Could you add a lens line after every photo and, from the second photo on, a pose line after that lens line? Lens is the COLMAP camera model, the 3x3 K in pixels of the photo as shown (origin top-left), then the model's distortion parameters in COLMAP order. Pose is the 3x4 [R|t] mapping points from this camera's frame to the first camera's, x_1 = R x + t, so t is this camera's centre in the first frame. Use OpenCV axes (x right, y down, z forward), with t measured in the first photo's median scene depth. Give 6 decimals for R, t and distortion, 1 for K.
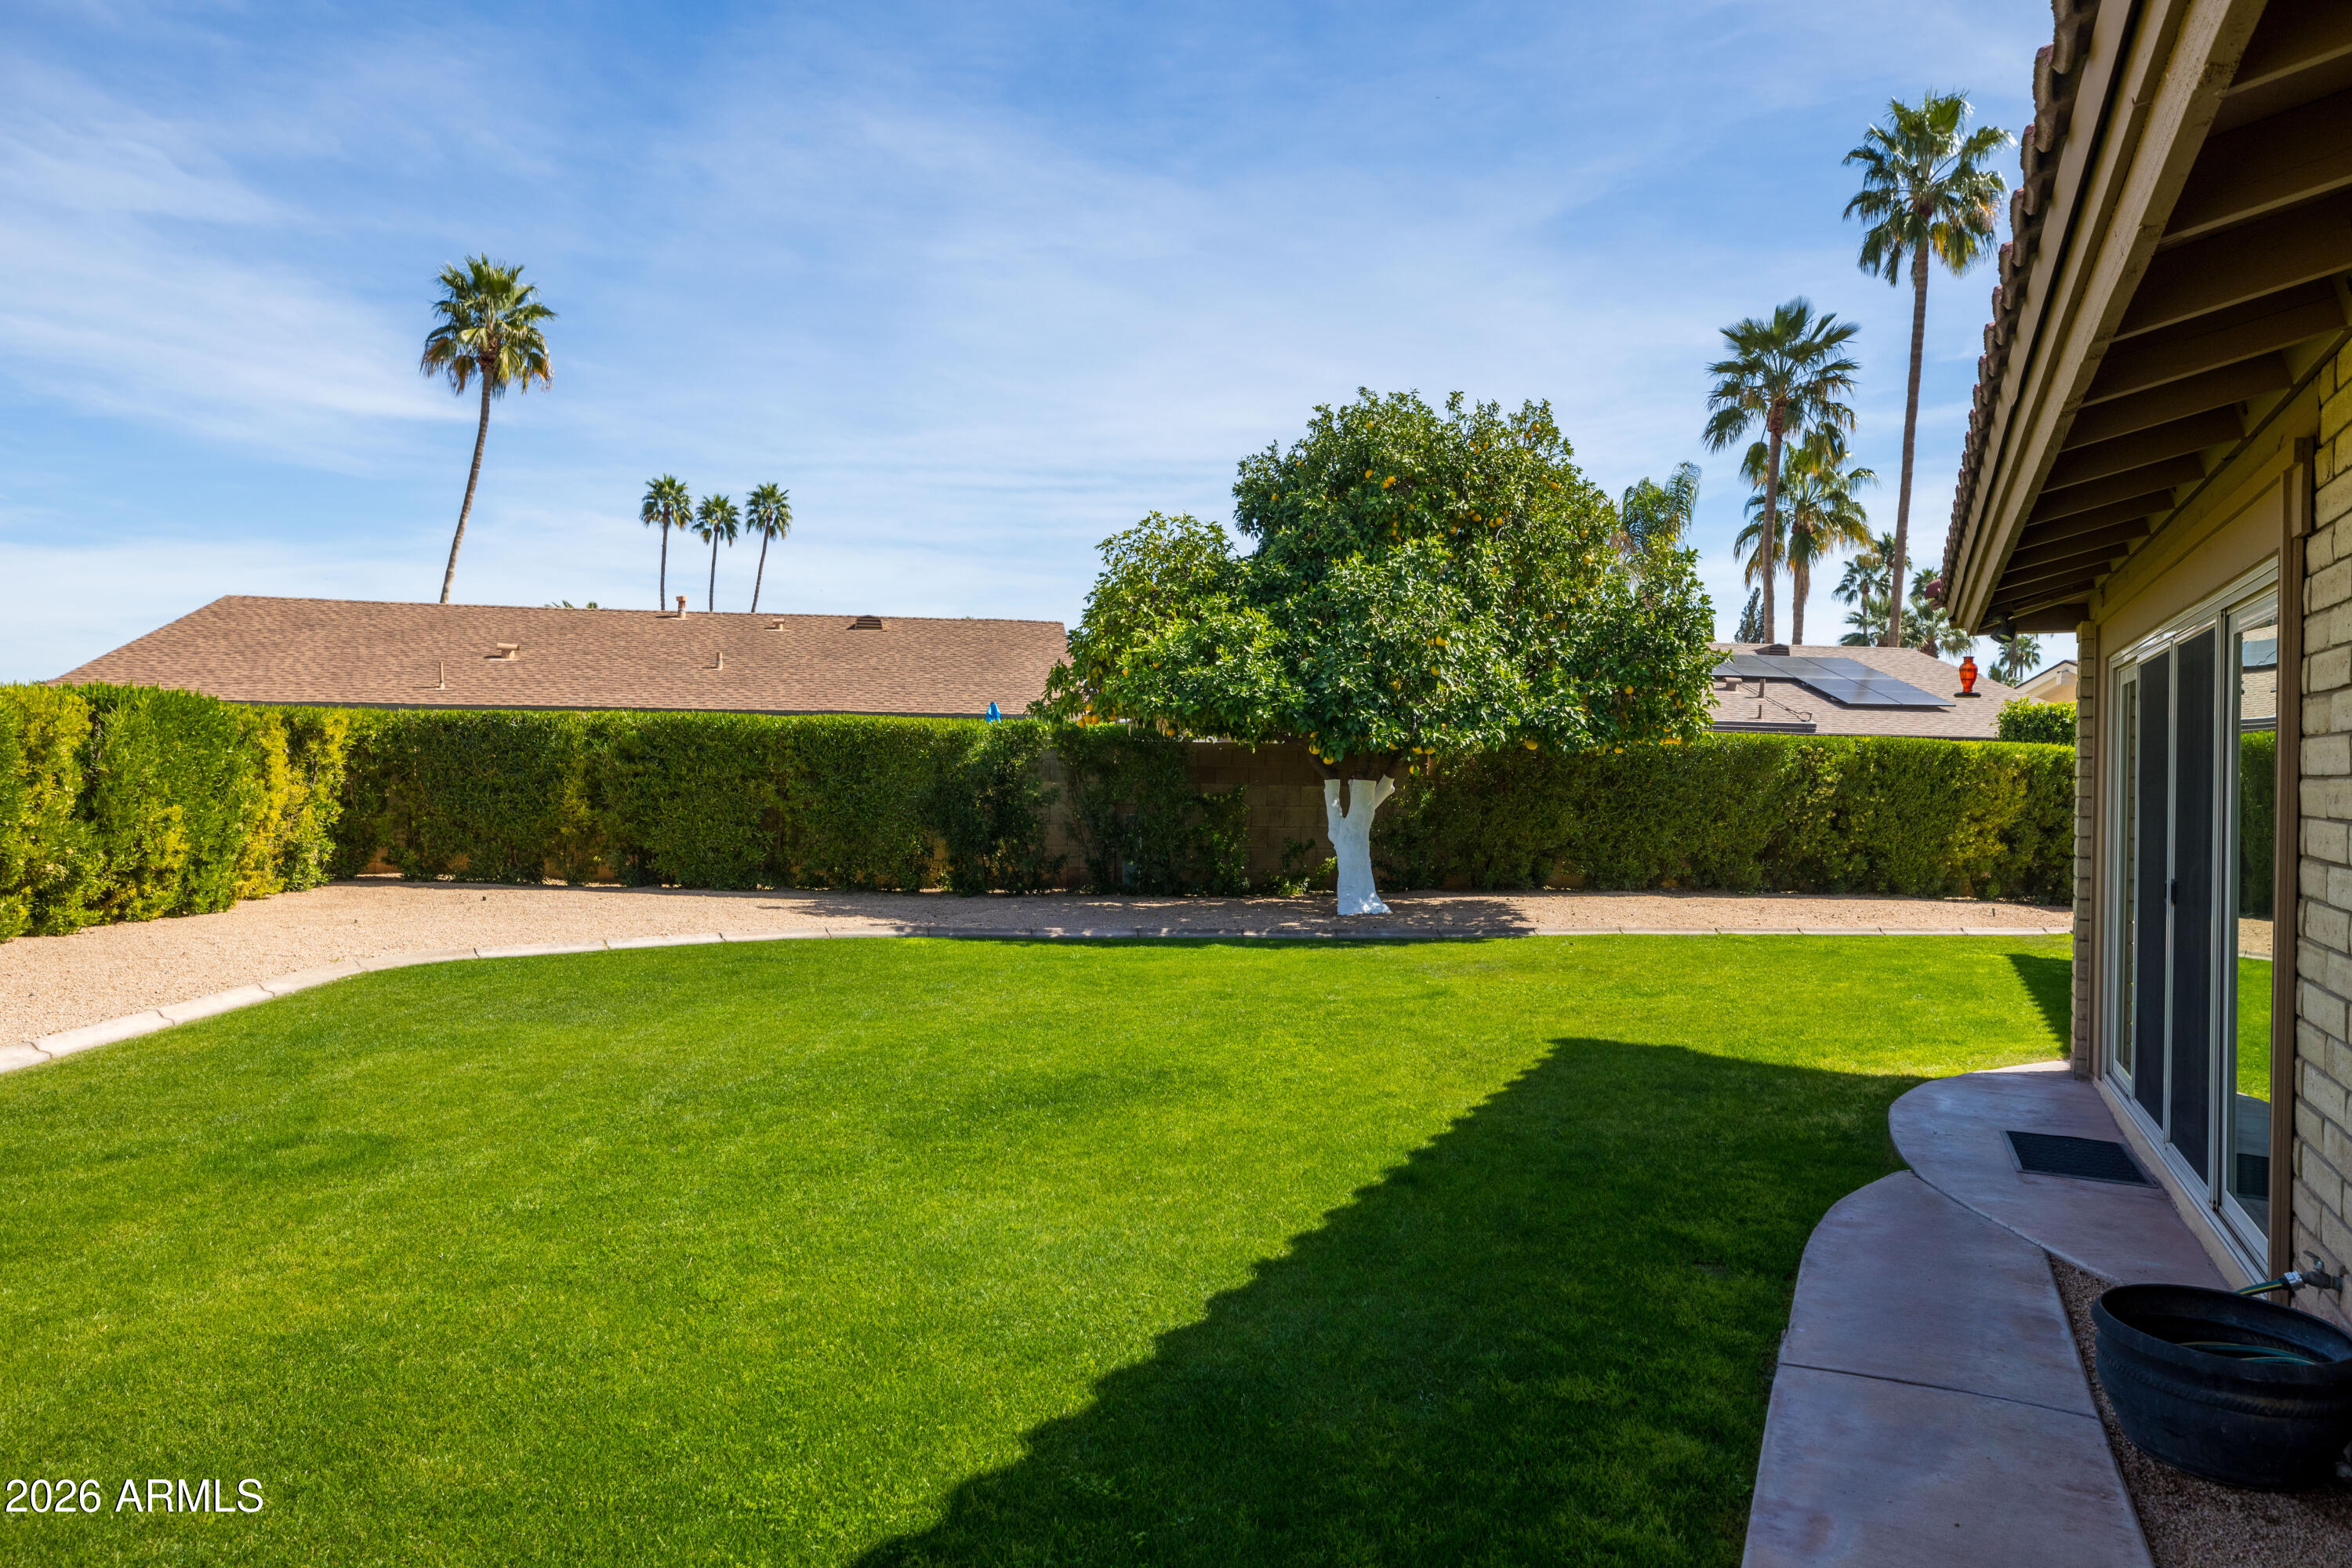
lens RADIAL K [[1523.3, 0, 1155.8], [0, 1523.3, 800.9], [0, 0, 1]] dist [0.004252, -0.003749]
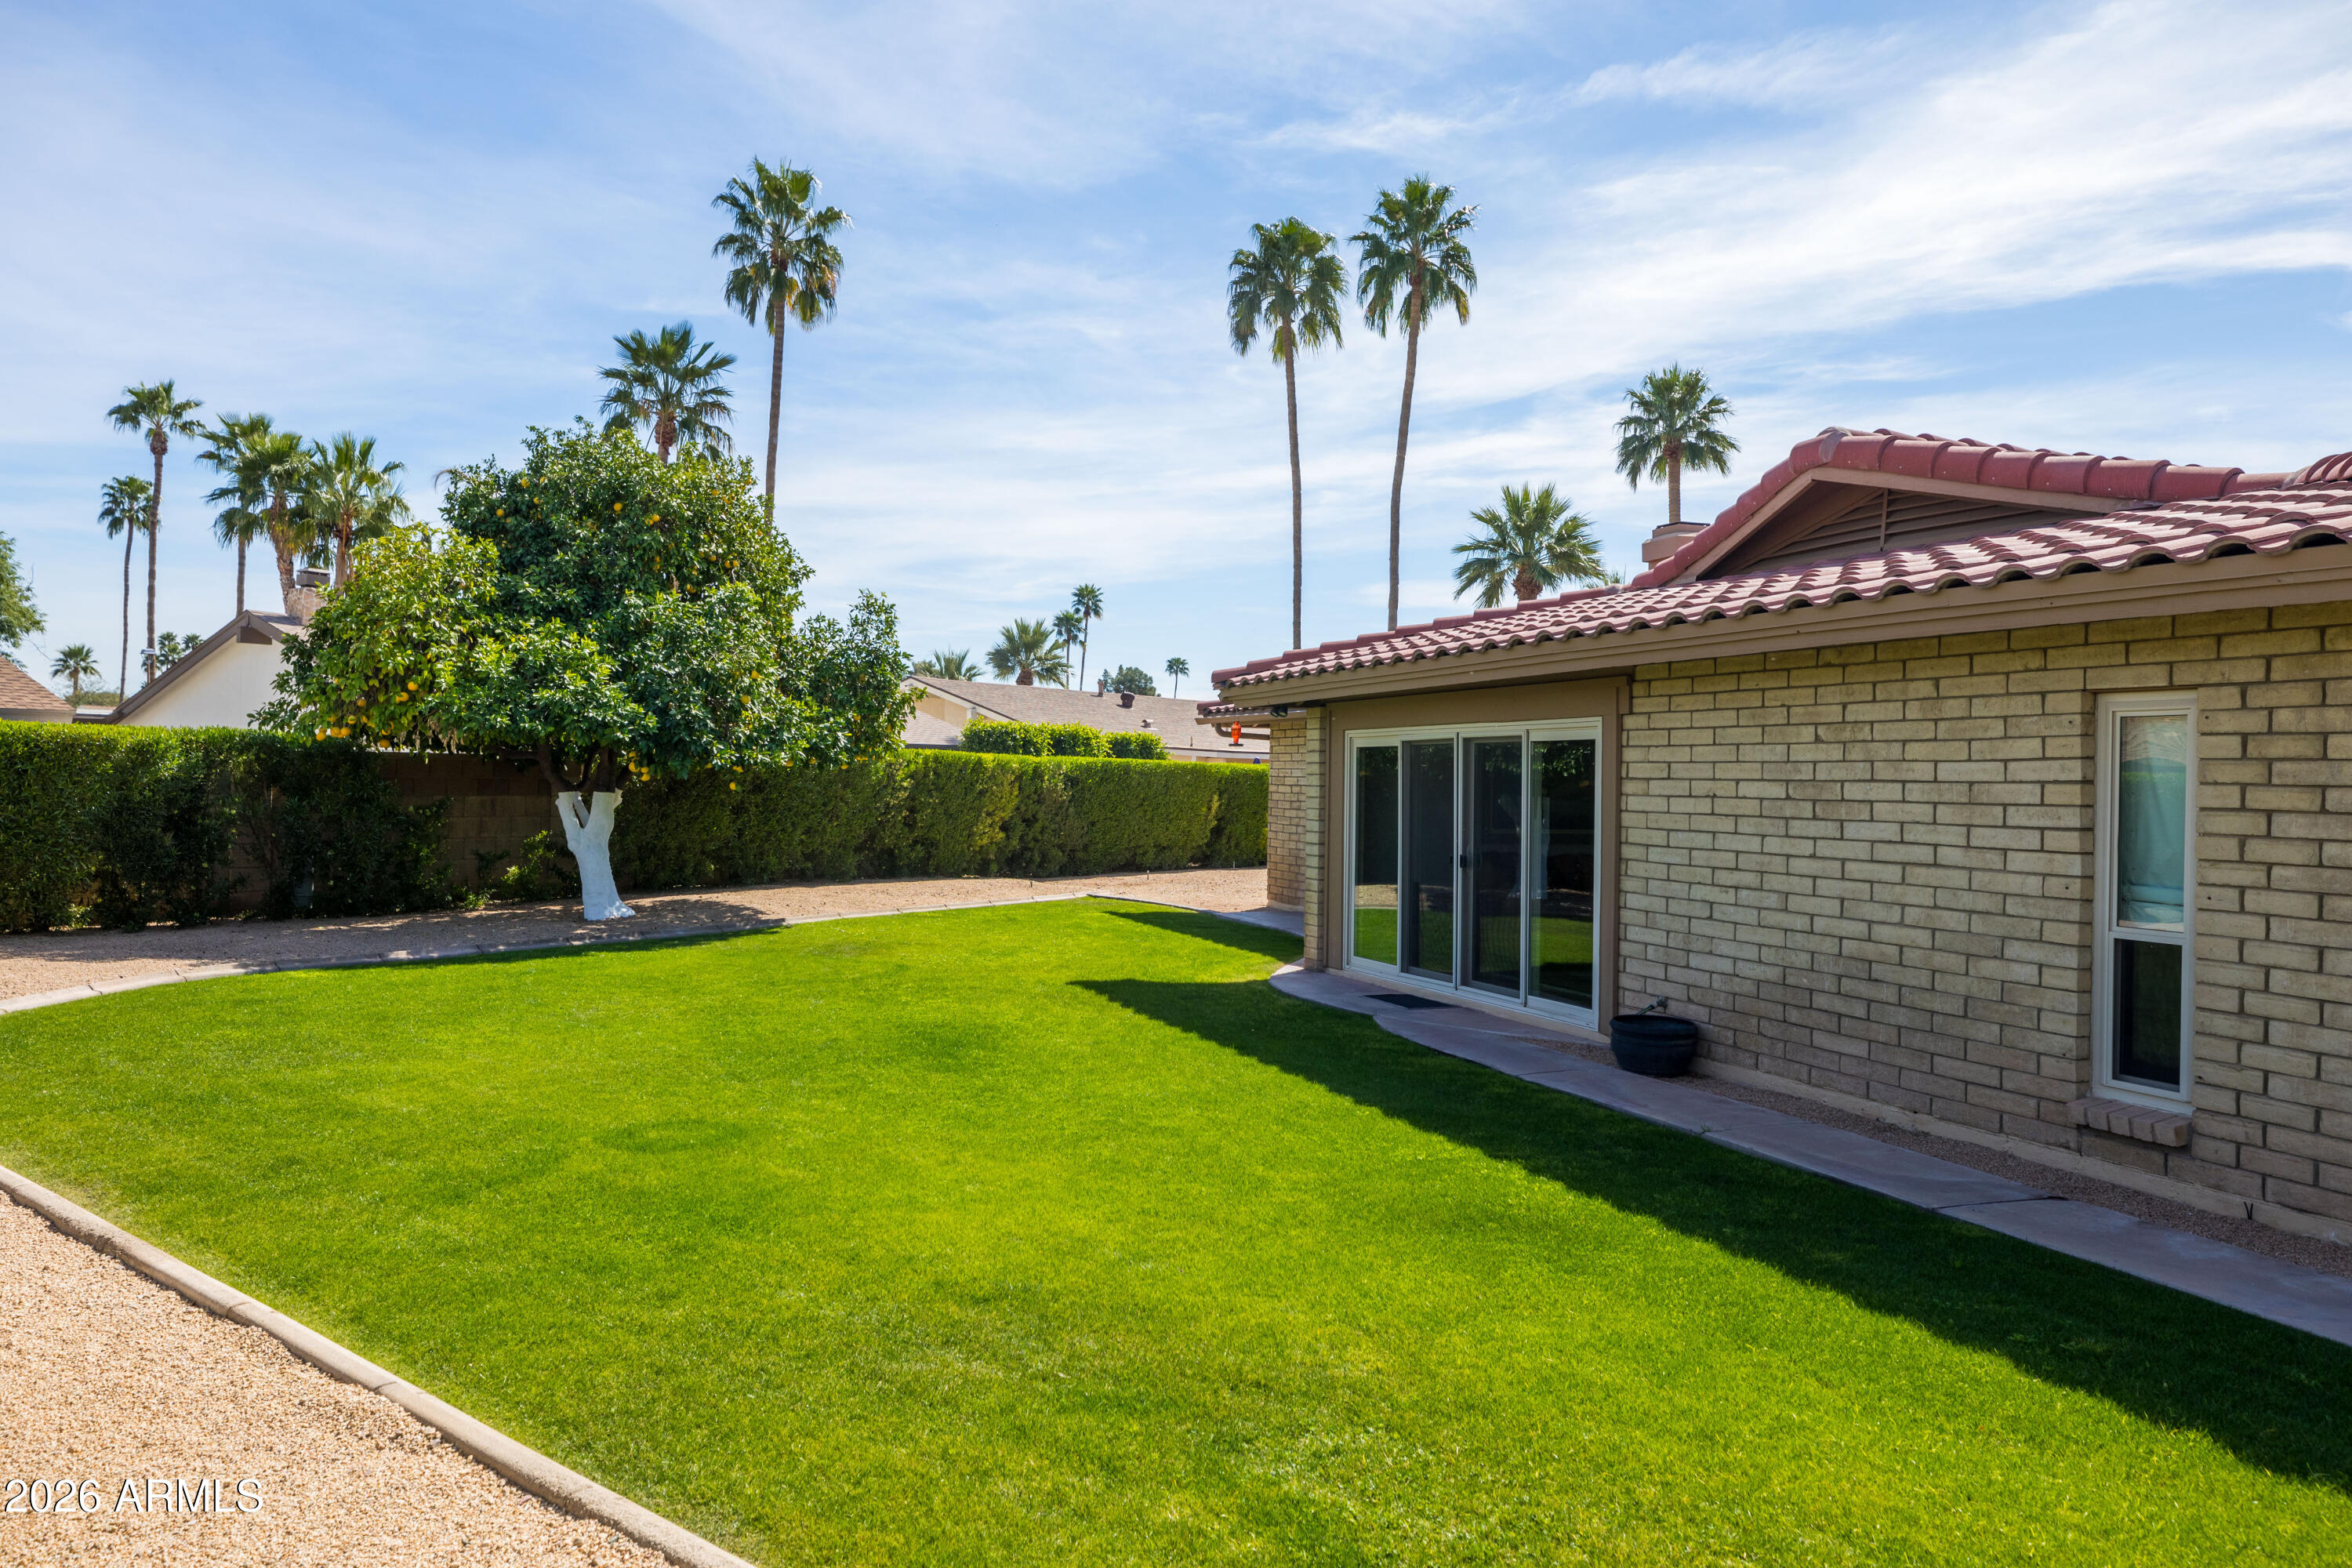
lens RADIAL K [[1633.4, 0, 1164.6], [0, 1633.4, 769.4], [0, 0, 1]] dist [0.000601, 0.002476]
pose [[0.691677, -0.002803, 0.722201, -0.402543], [0.009848, 0.999936, -0.005551, -0.018835], [-0.722140, 0.010952, 0.691661, -0.065070]]
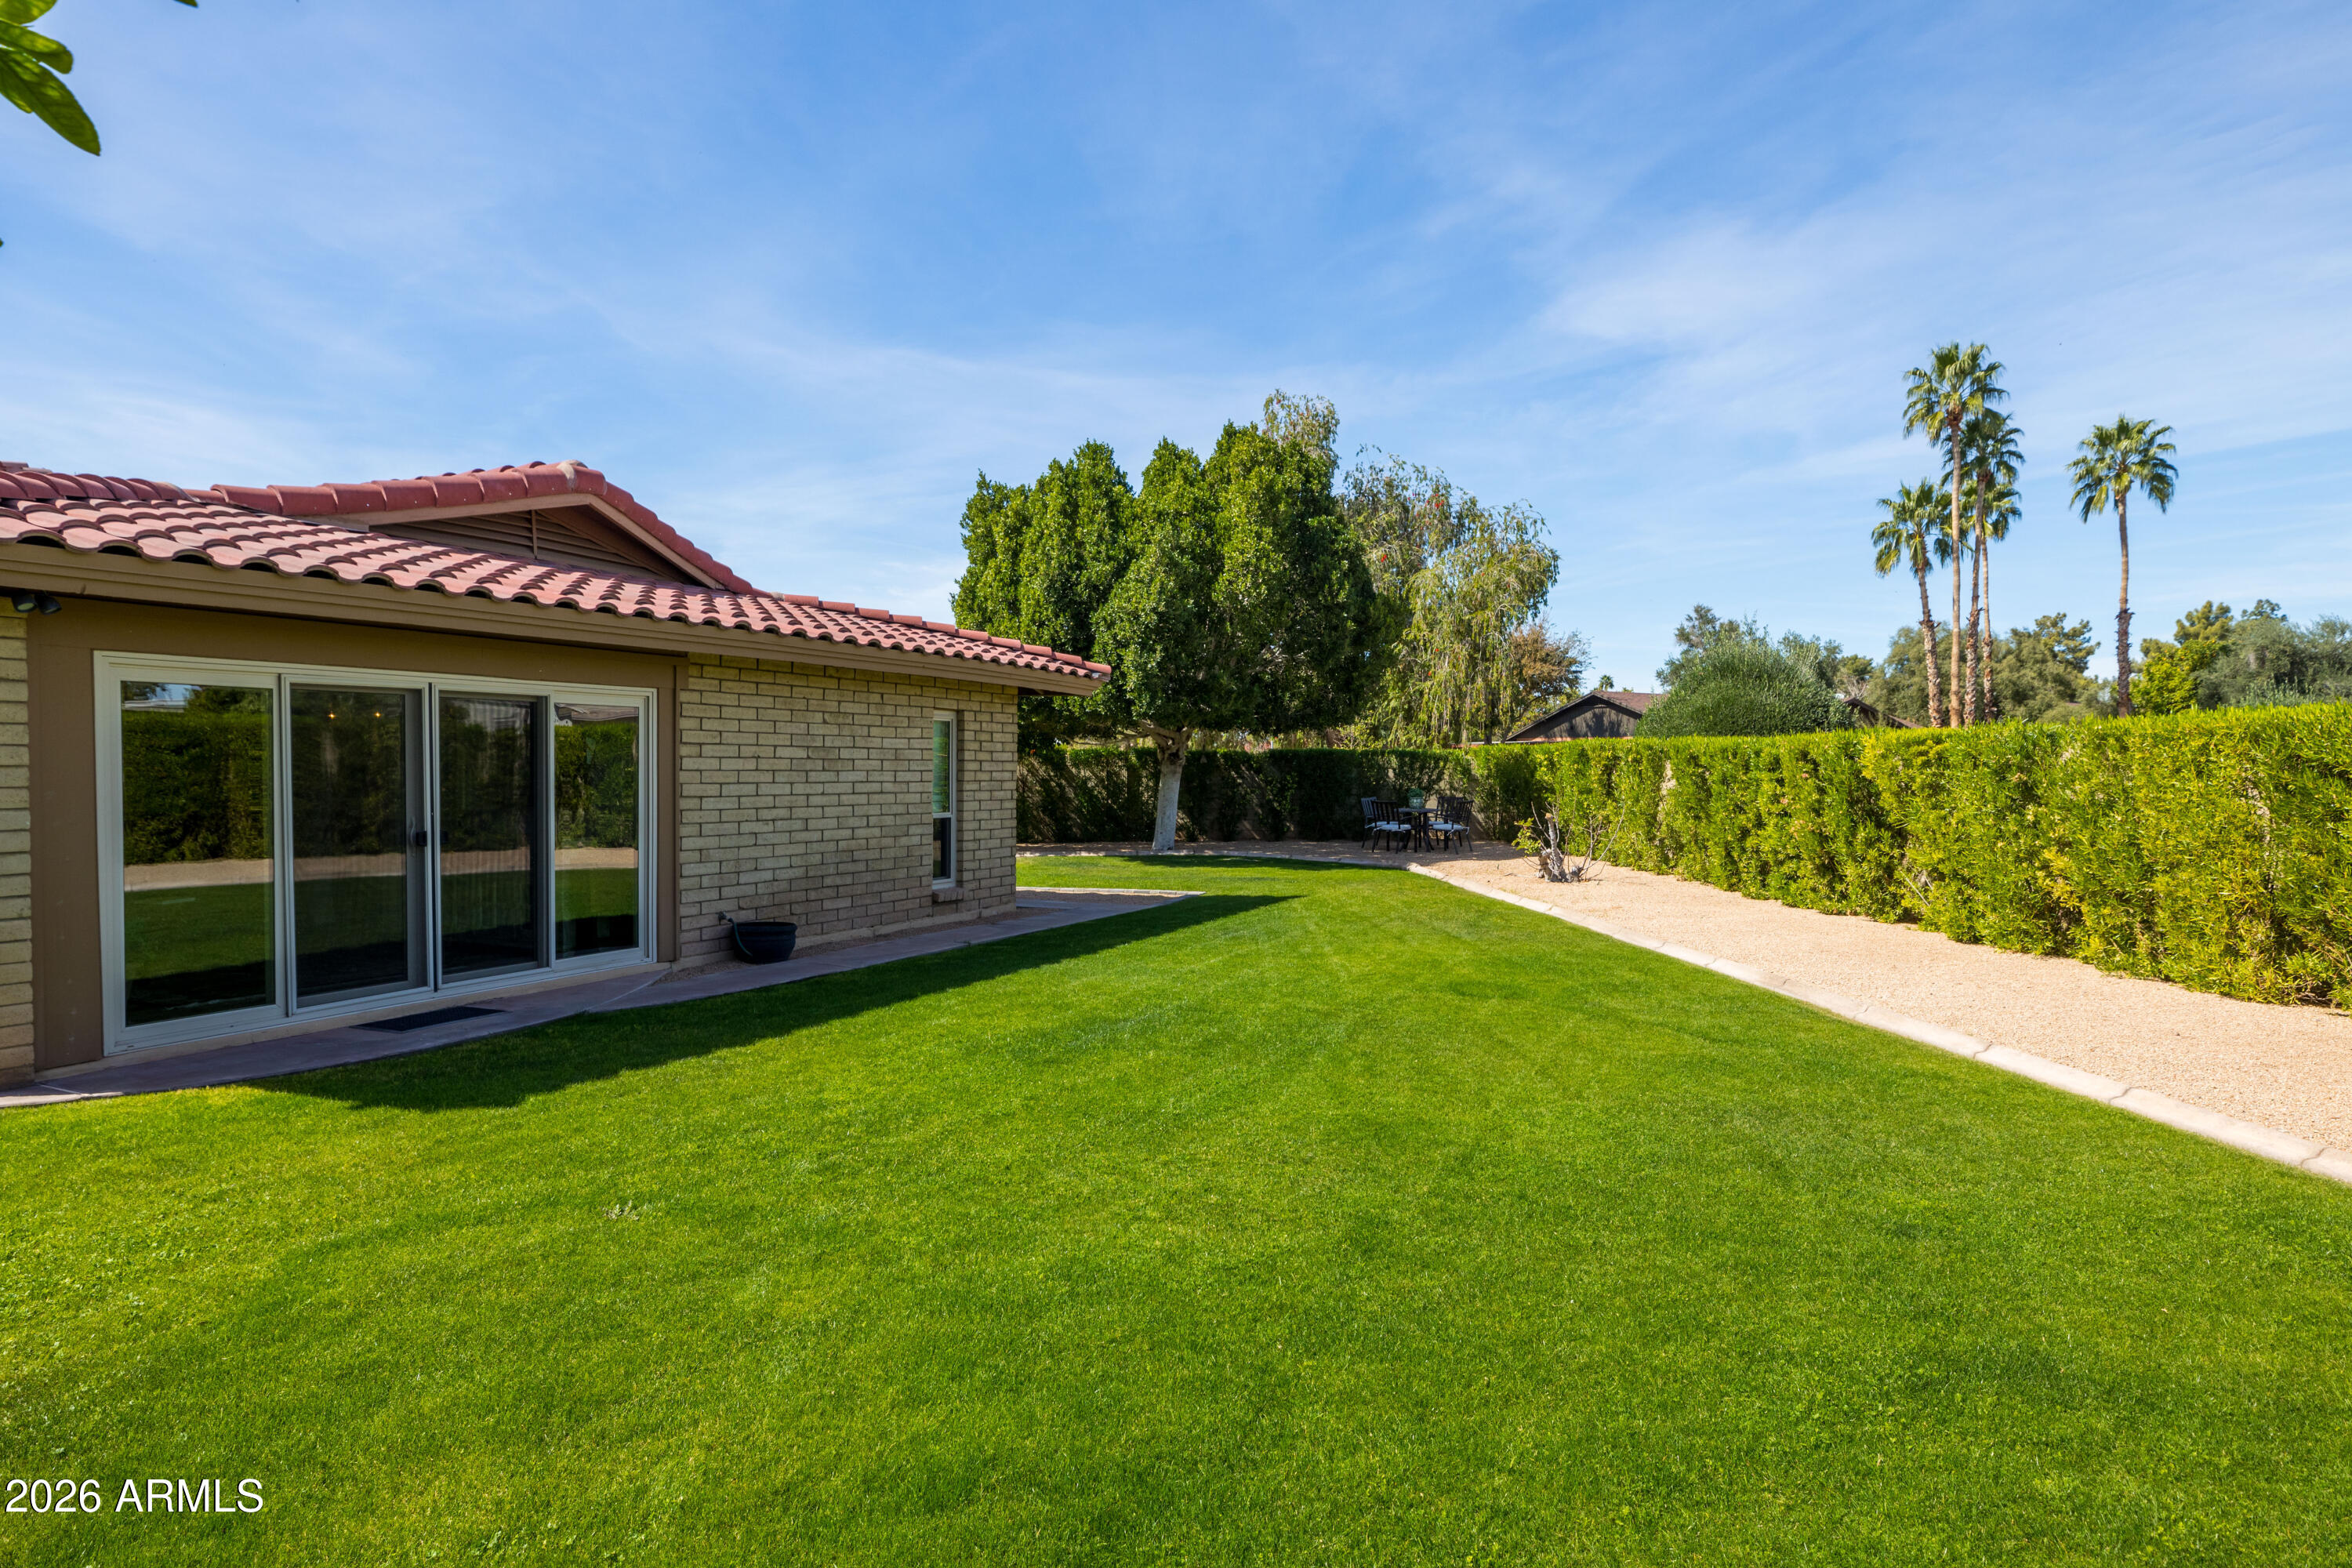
lens RADIAL K [[1355.5, 0, 1181.7], [0, 1355.5, 788.5], [0, 0, 1]] dist [0.007241, 0.001030]
pose [[-0.999574, -0.020769, -0.020490, -0.042138], [-0.021435, 0.999230, 0.032850, -0.021709], [0.019792, 0.033275, -0.999250, 0.880374]]
